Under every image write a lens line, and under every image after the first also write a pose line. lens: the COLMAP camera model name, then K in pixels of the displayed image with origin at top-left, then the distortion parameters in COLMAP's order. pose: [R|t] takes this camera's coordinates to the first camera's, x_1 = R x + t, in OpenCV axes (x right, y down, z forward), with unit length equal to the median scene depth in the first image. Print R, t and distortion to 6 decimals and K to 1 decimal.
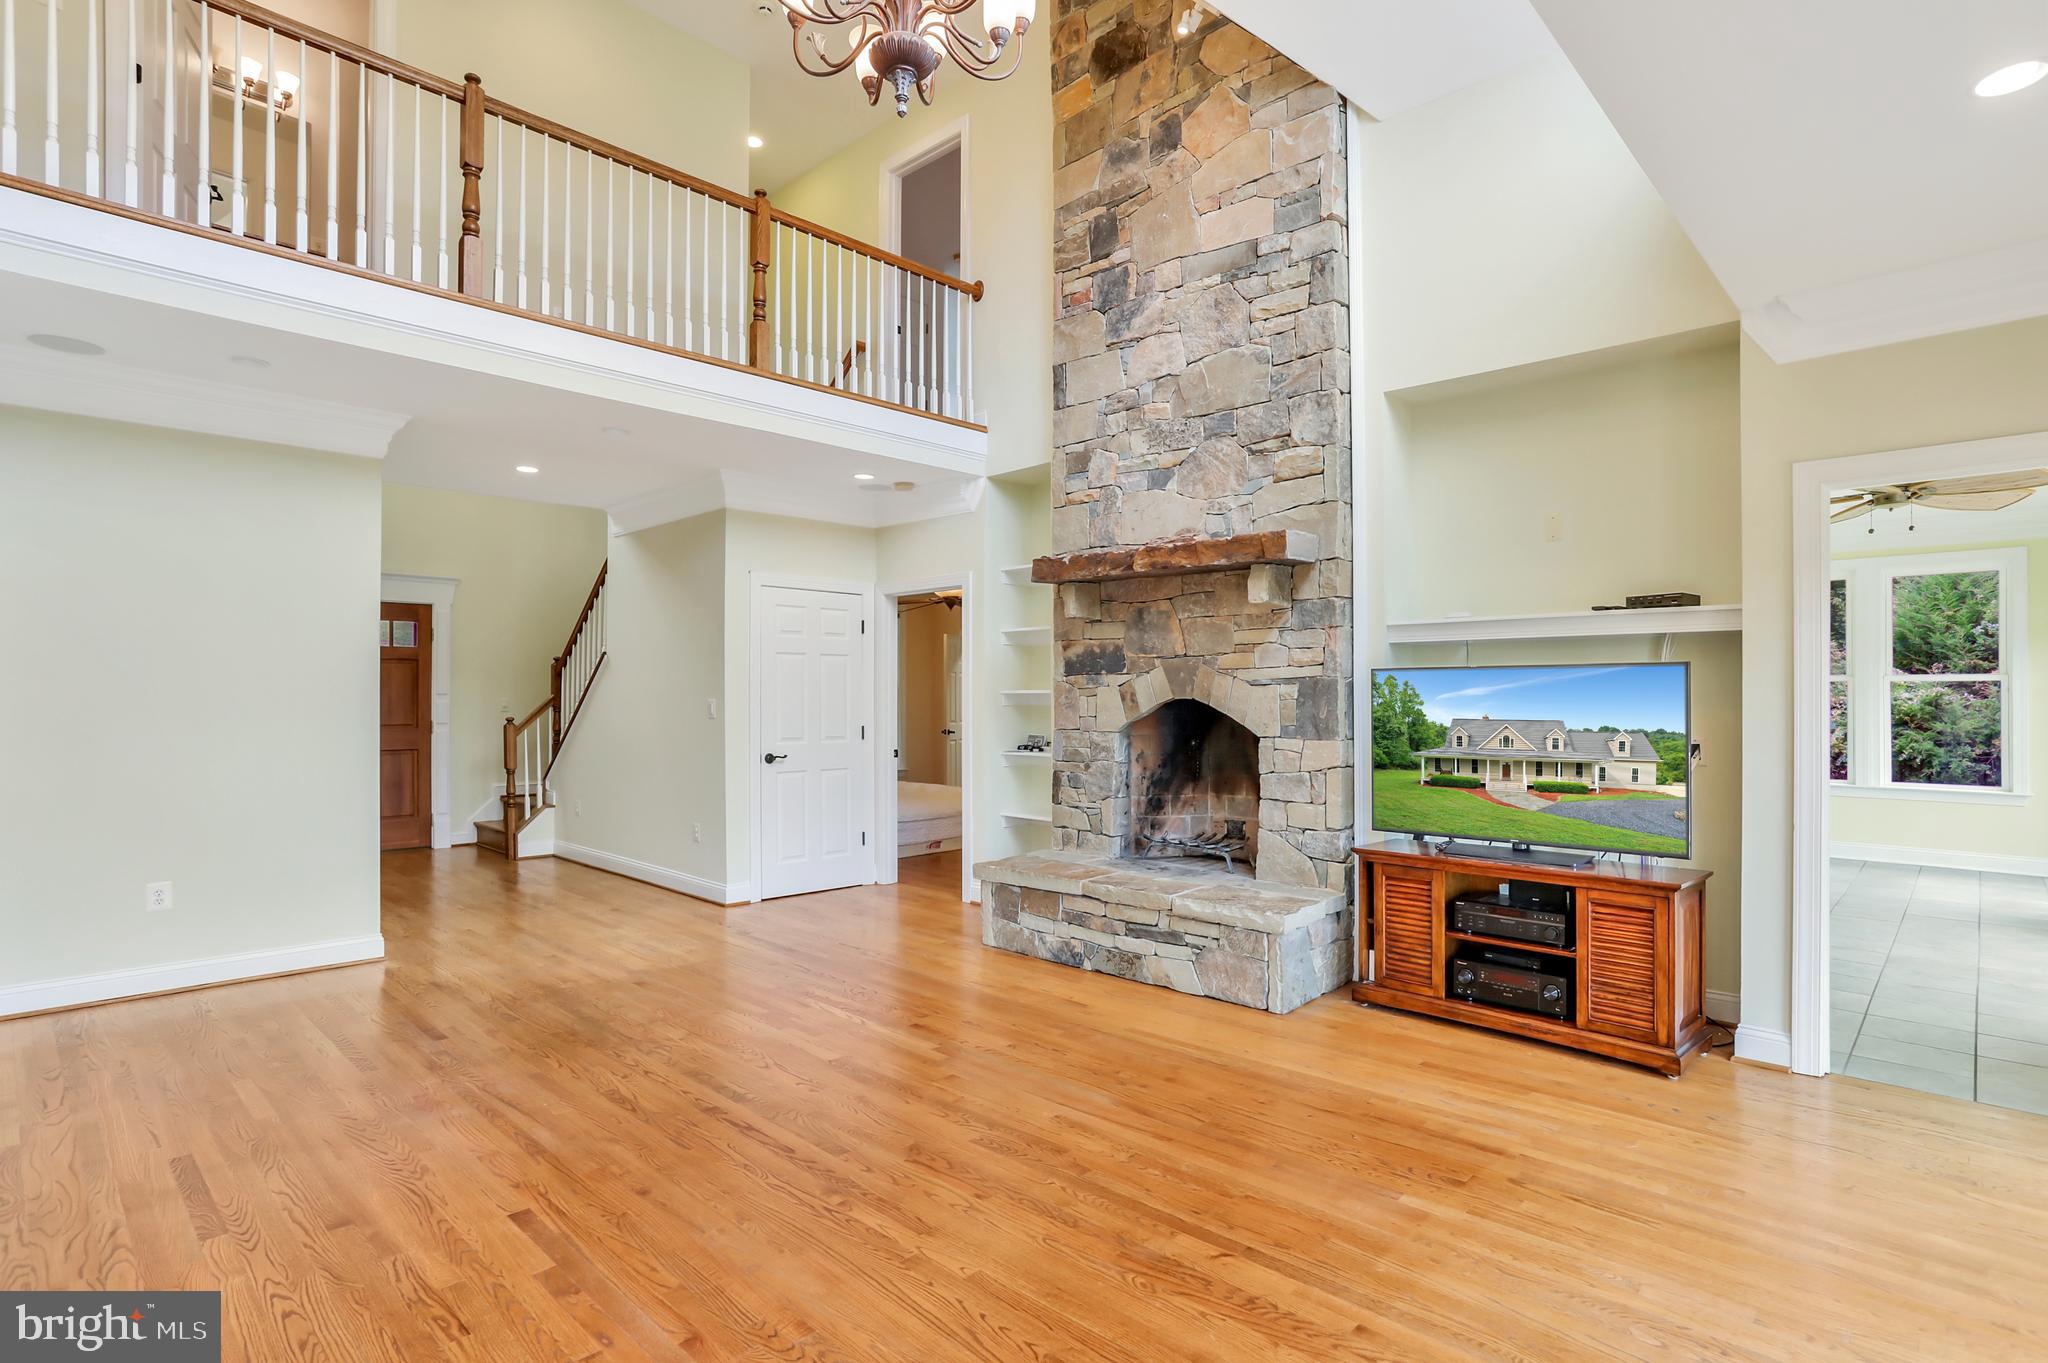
lens RADIAL K [[1035.7, 0, 1031.5], [0, 1035.7, 702.7], [0, 0, 1]] dist [-0.066609, 0.035842]
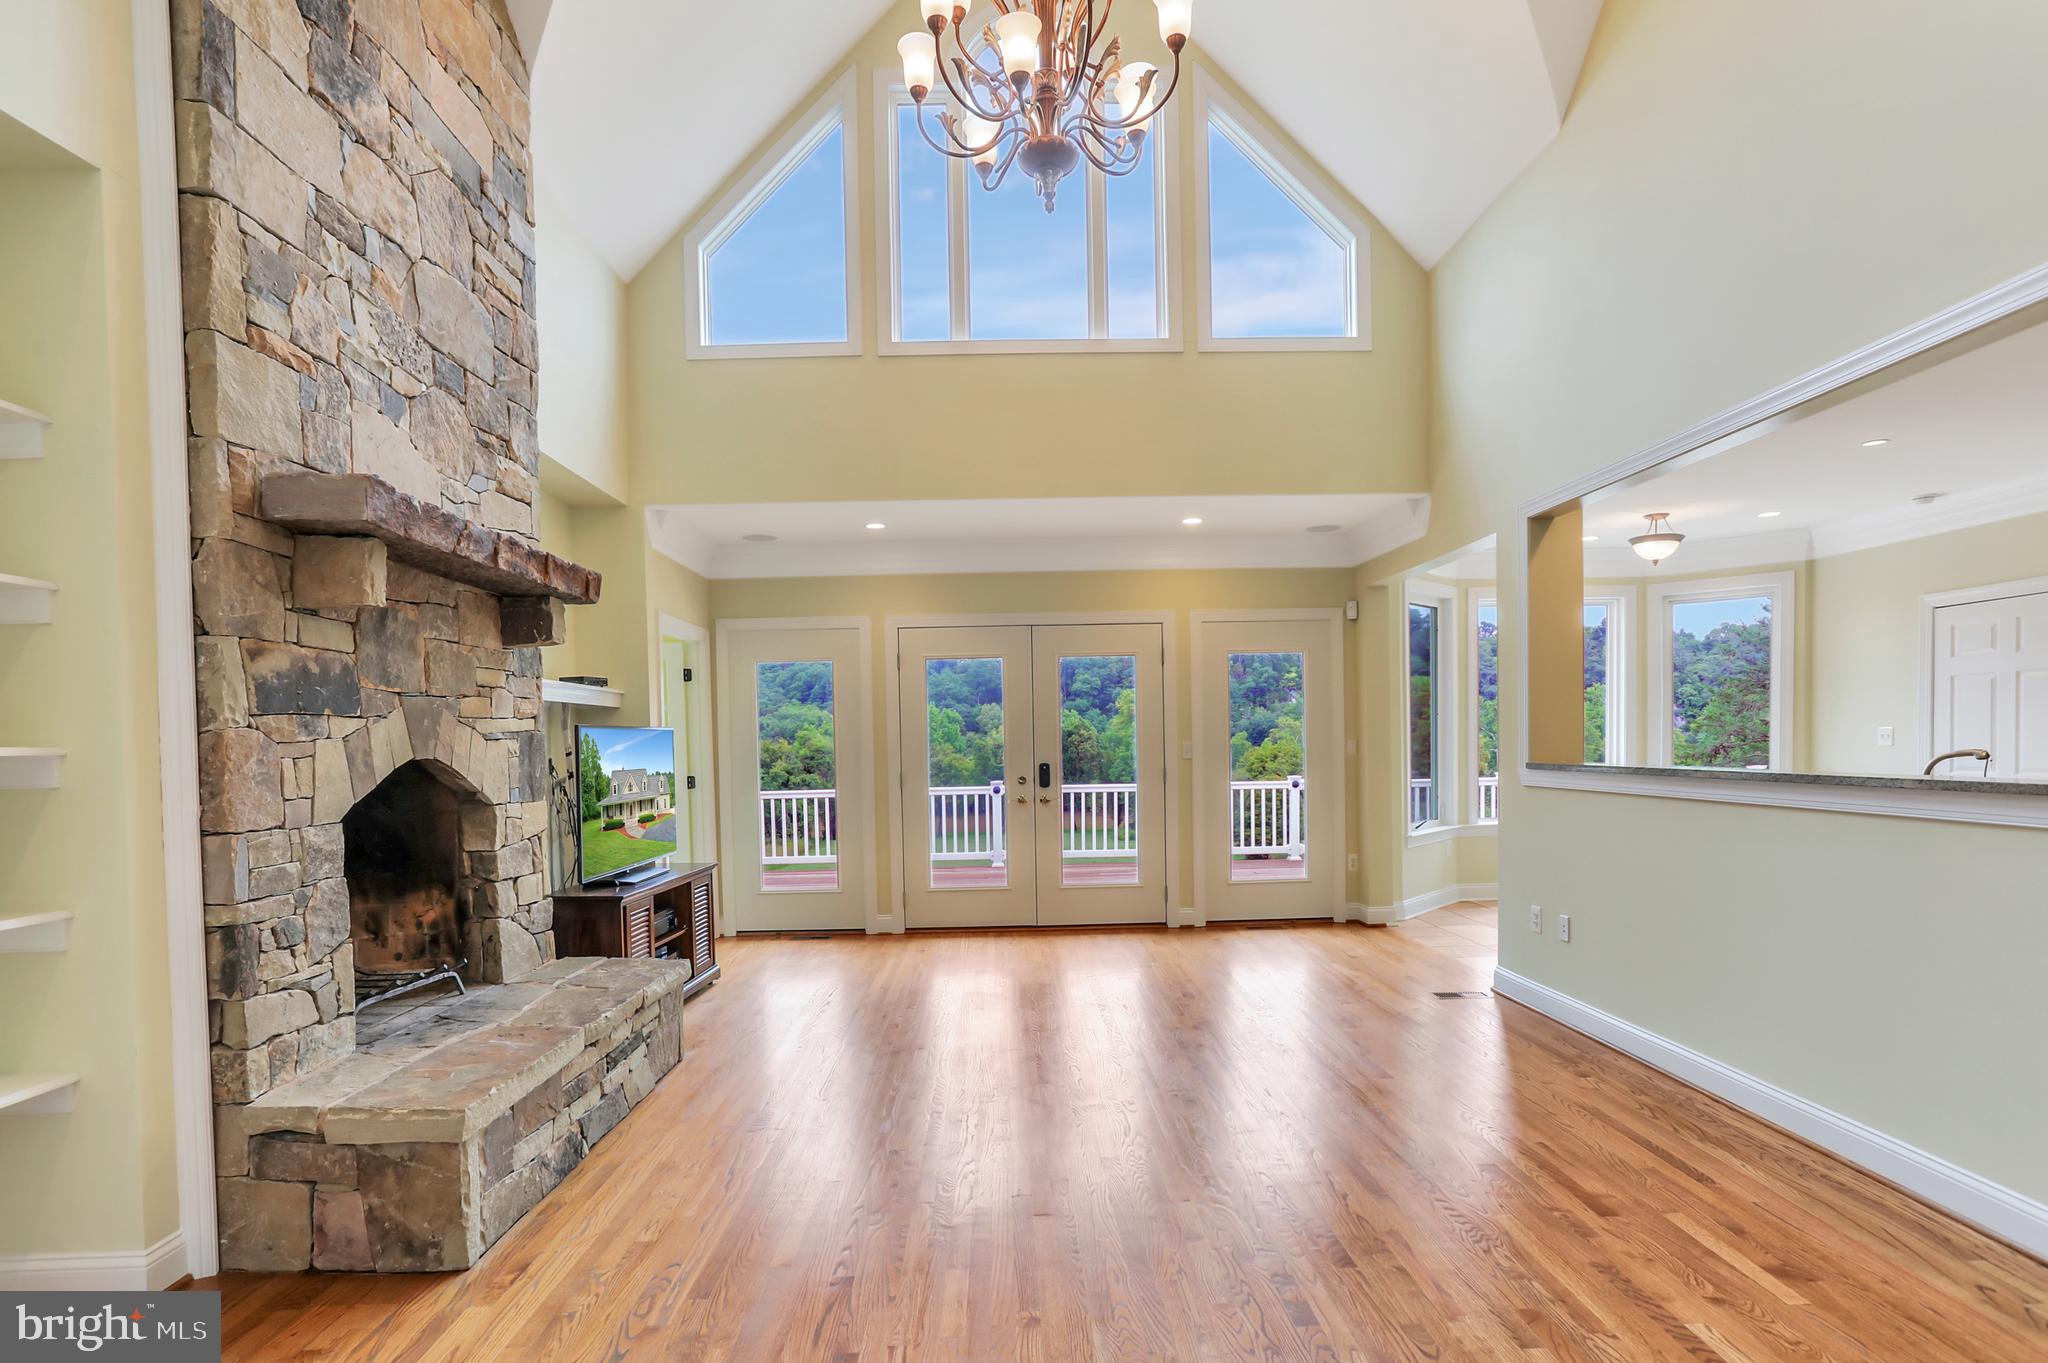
lens RADIAL K [[1030.2, 0, 1033.6], [0, 1030.2, 757.6], [0, 0, 1]] dist [-0.003207, -0.000173]
pose [[-0.716174, 0.001374, 0.697920, -0.621271], [0.021114, 0.999583, 0.019698, -0.009988], [-0.697602, 0.028843, -0.715905, 1.259744]]
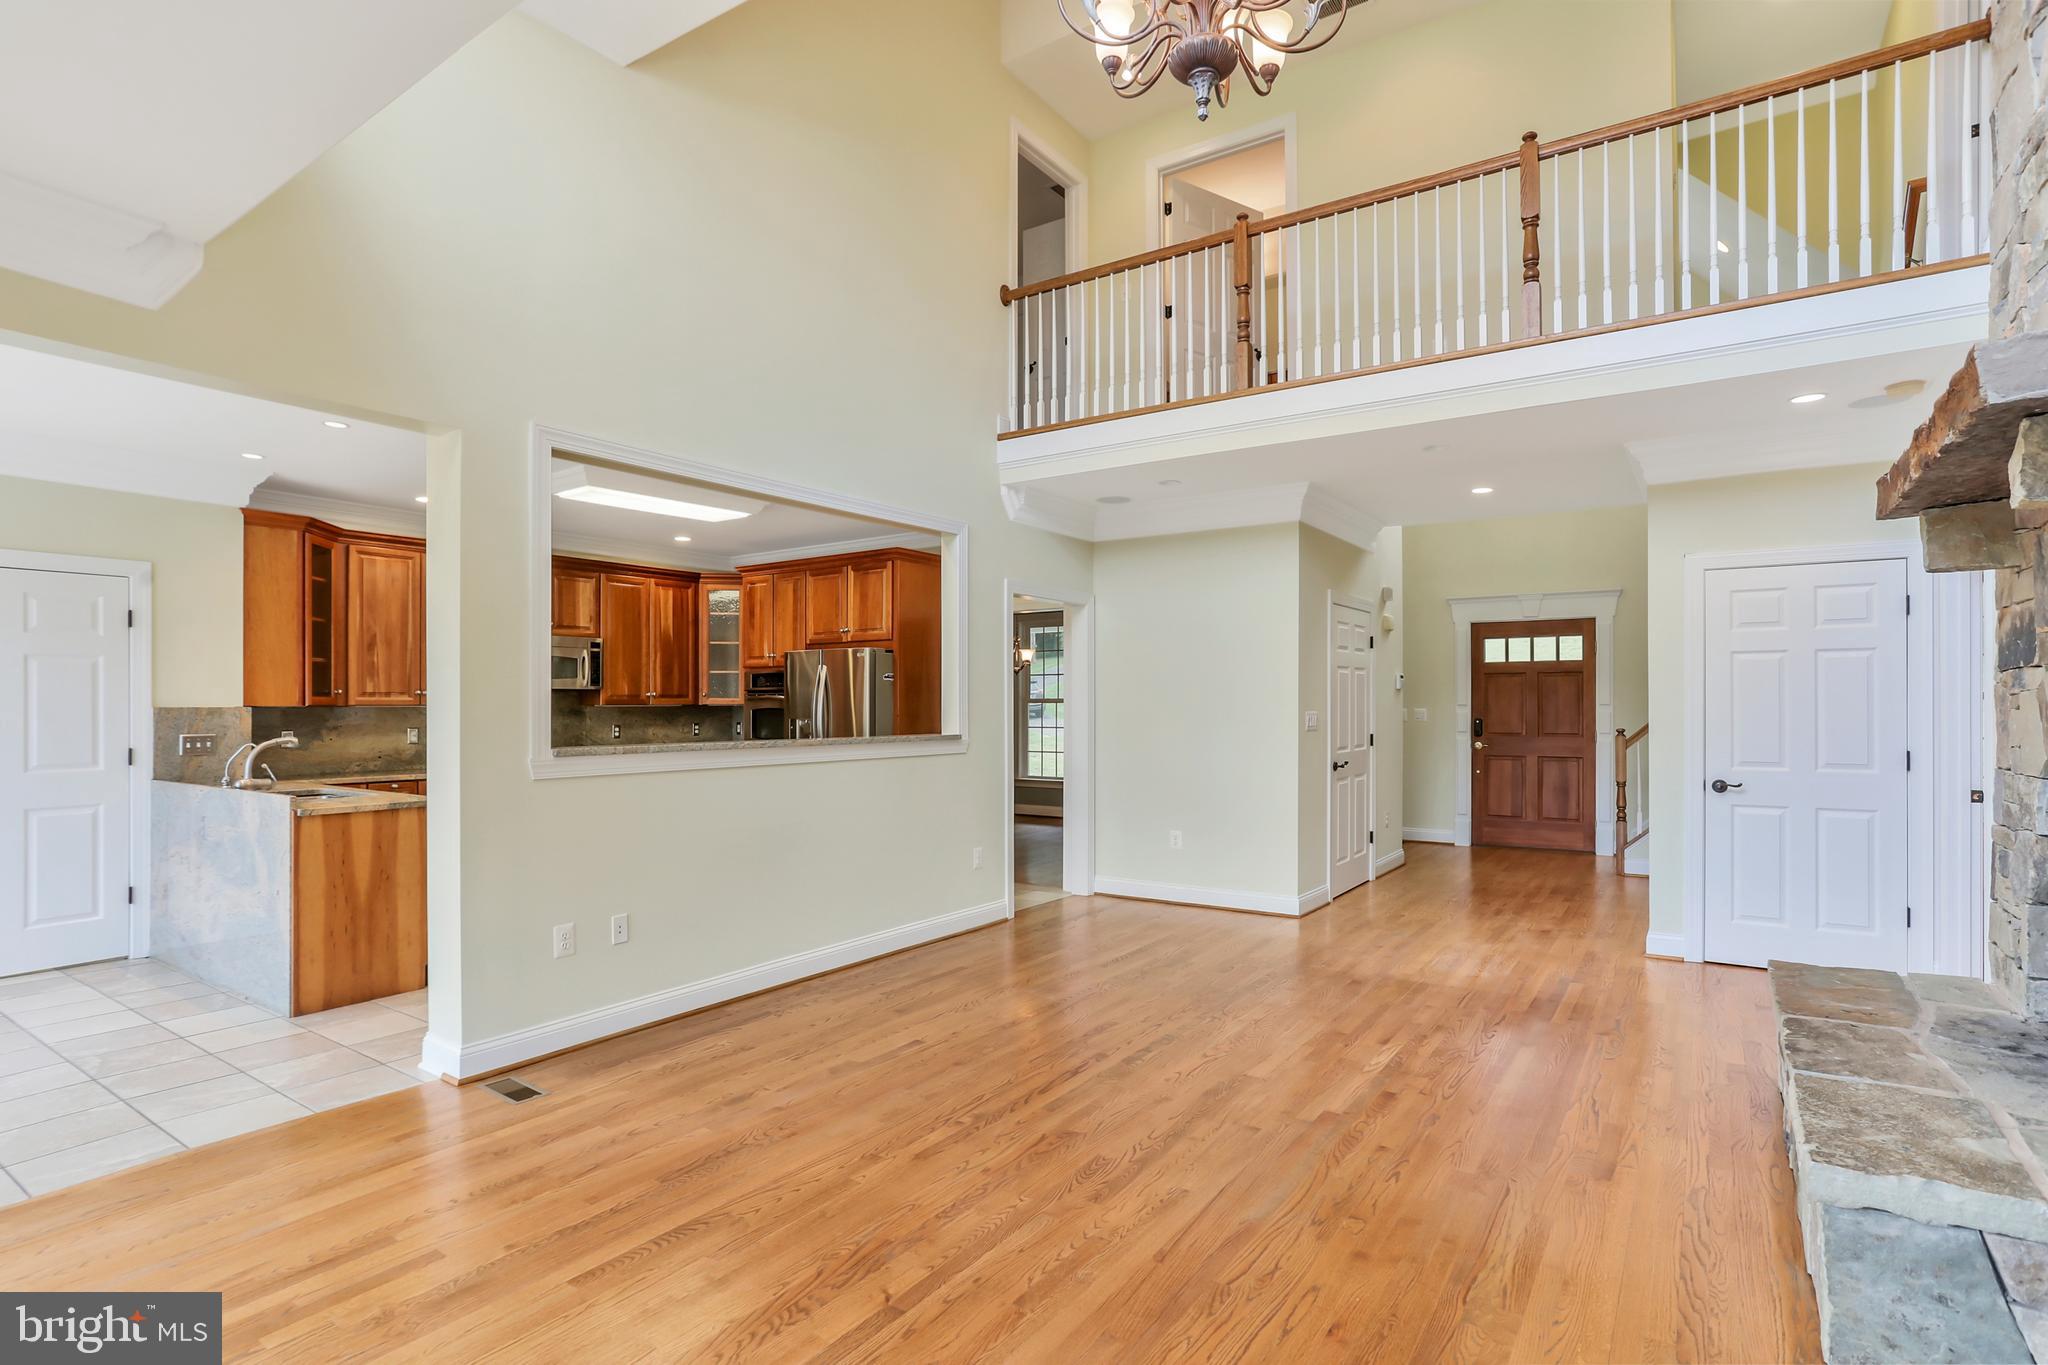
lens RADIAL K [[1011.6, 0, 1032.8], [0, 1011.6, 705.0], [0, 0, 1]] dist [-0.036790, 0.019278]
pose [[0.166151, -0.003062, -0.986096, 0.546446], [0.000444, 0.999995, -0.003030, -0.007996], [0.986100, 0.000065, 0.166151, 0.463494]]
